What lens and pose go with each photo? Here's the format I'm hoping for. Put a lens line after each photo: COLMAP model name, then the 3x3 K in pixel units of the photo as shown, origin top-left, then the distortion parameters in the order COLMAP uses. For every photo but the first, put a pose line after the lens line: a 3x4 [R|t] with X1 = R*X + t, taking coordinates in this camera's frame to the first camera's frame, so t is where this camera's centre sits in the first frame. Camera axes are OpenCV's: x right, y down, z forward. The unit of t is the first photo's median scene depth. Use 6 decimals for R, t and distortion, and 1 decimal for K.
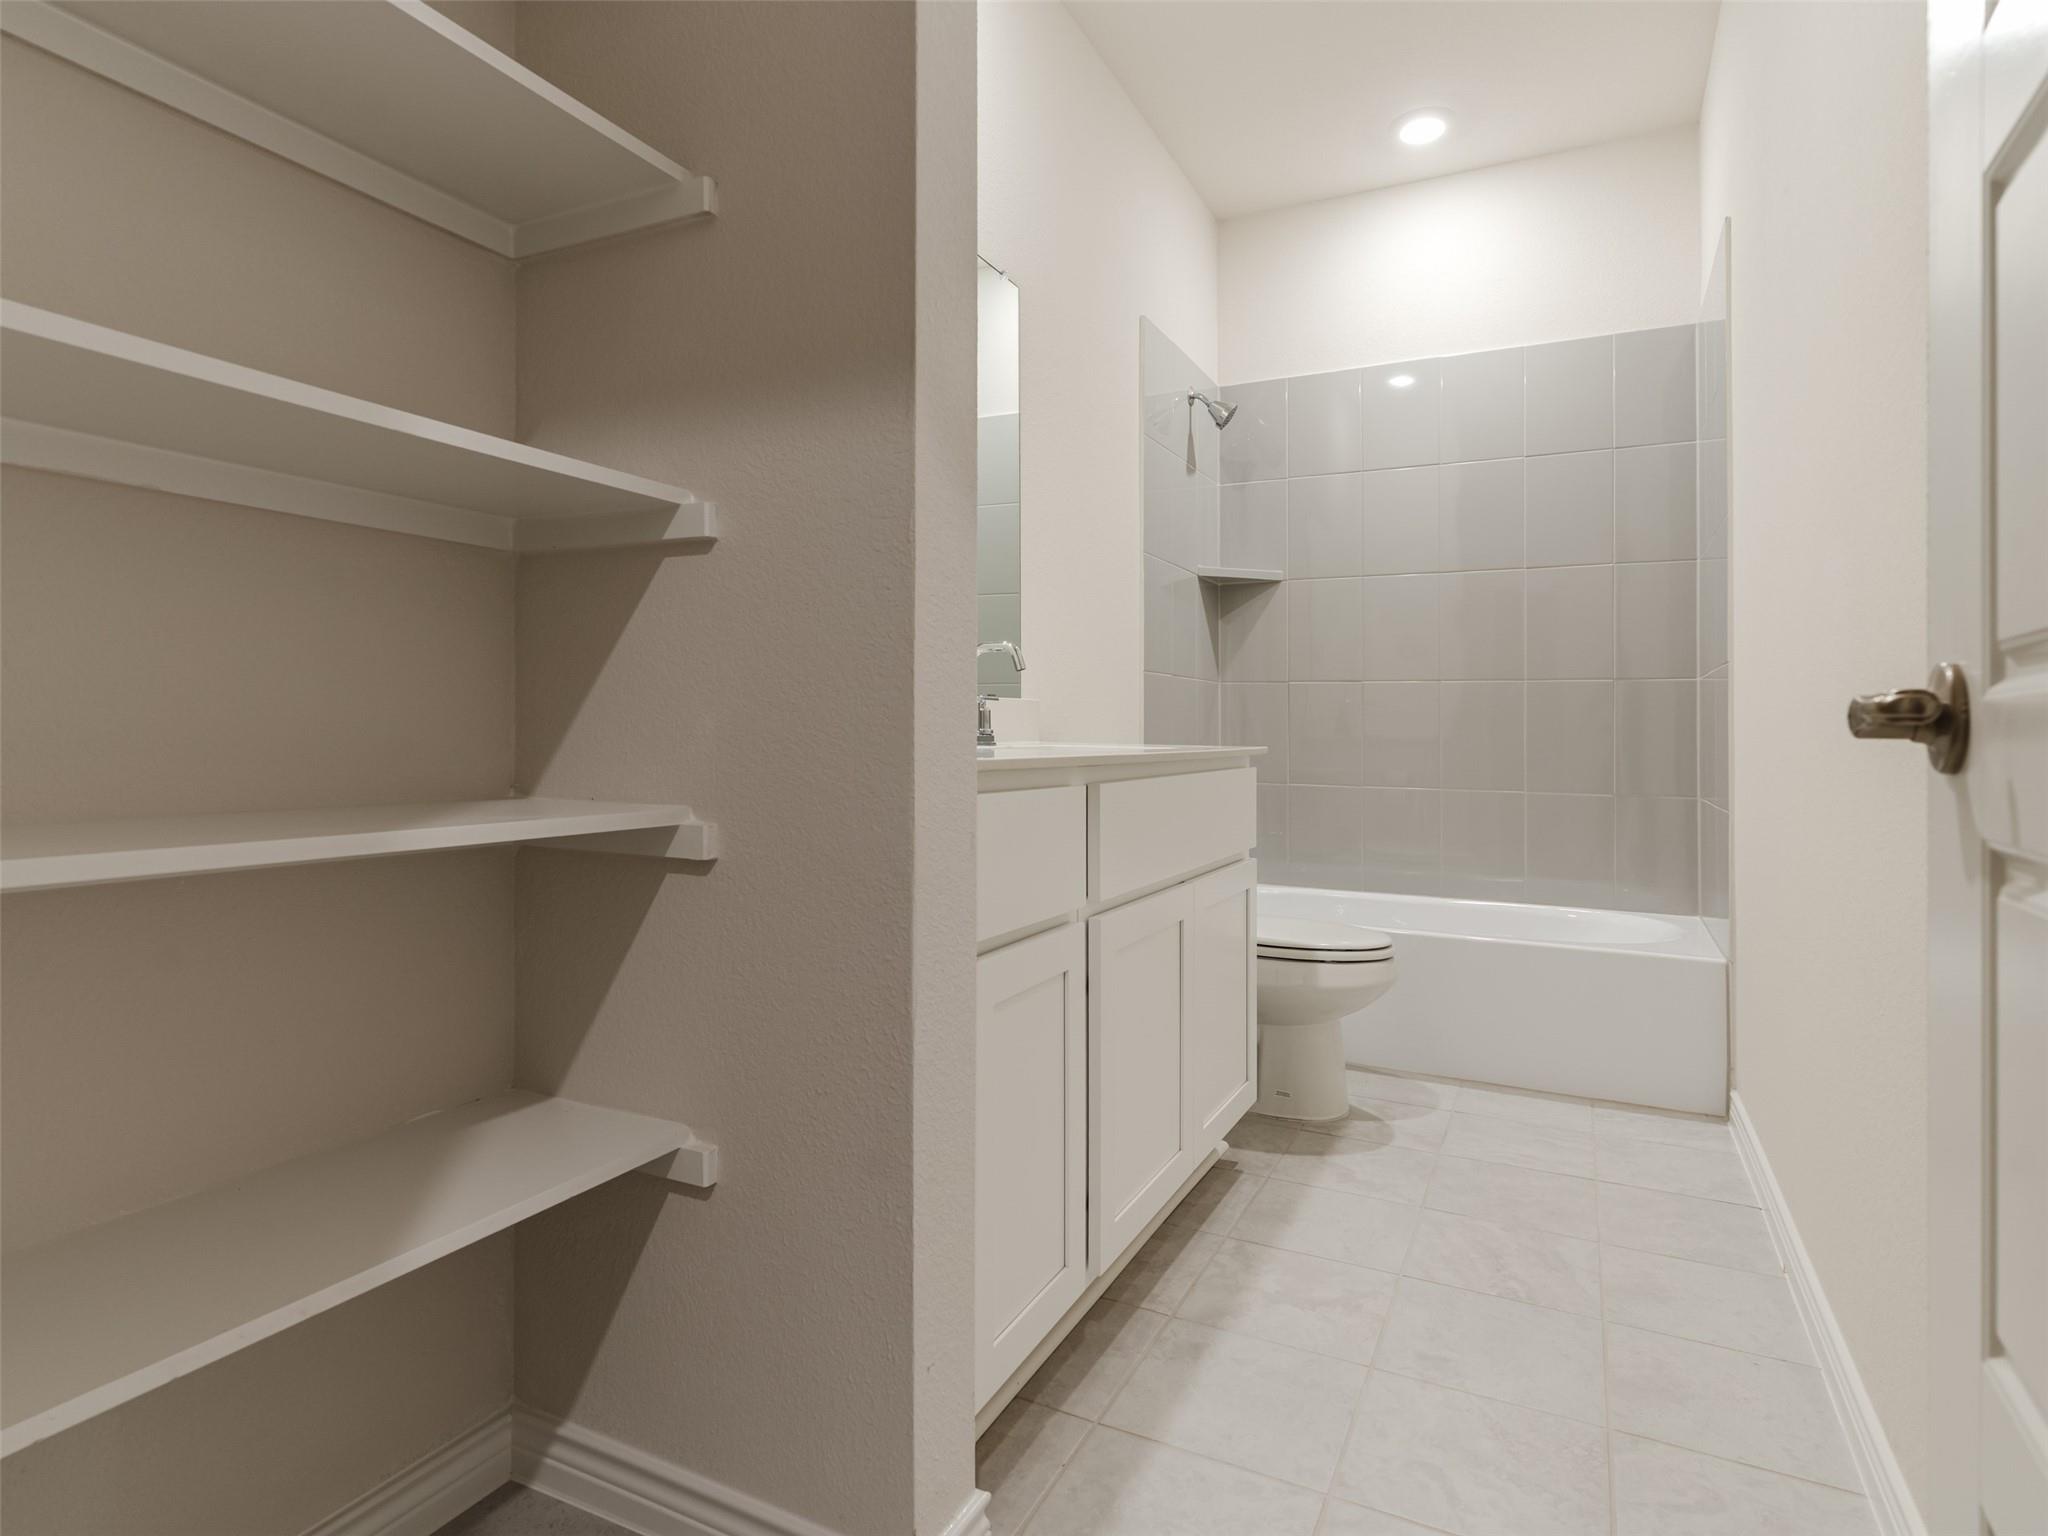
lens RADIAL K [[1102.3, 0, 1023.6], [0, 1102.3, 762.4], [0, 0, 1]] dist [-0.001462, 0.004122]
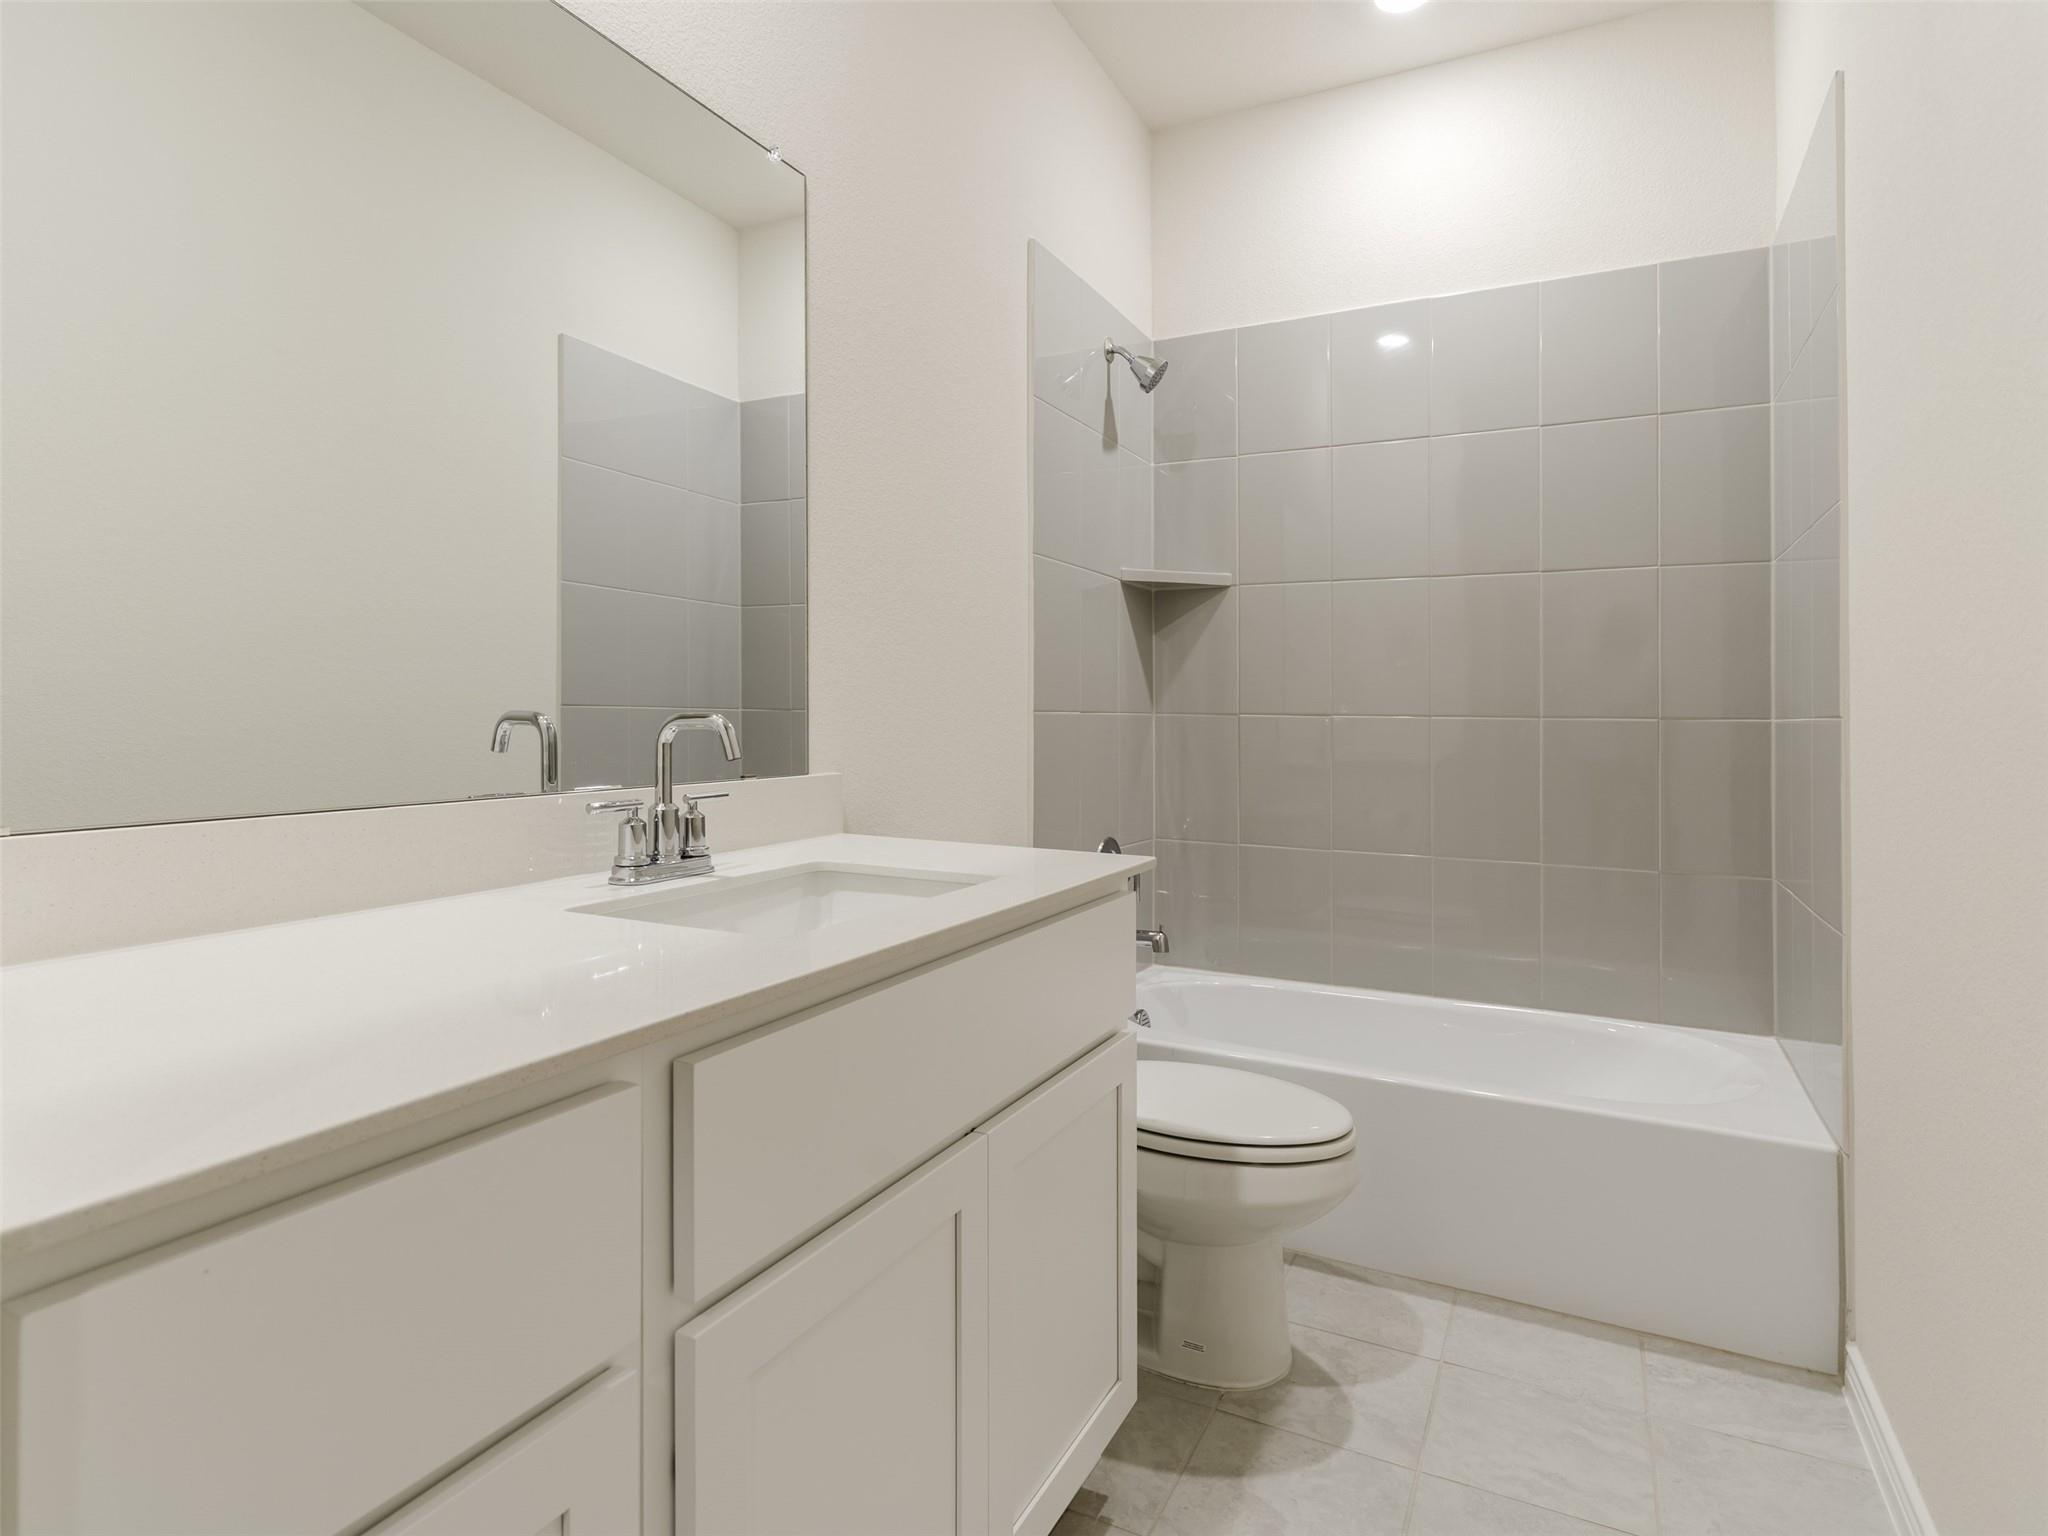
lens RADIAL K [[1102.3, 0, 1025.9], [0, 1102.3, 750.4], [0, 0, 1]] dist [-0.001462, 0.004122]
pose [[0.999986, -0.001942, -0.005016, 0.127040], [0.001959, 0.999992, 0.003439, -0.070122], [0.005009, -0.003449, 0.999982, 0.293682]]
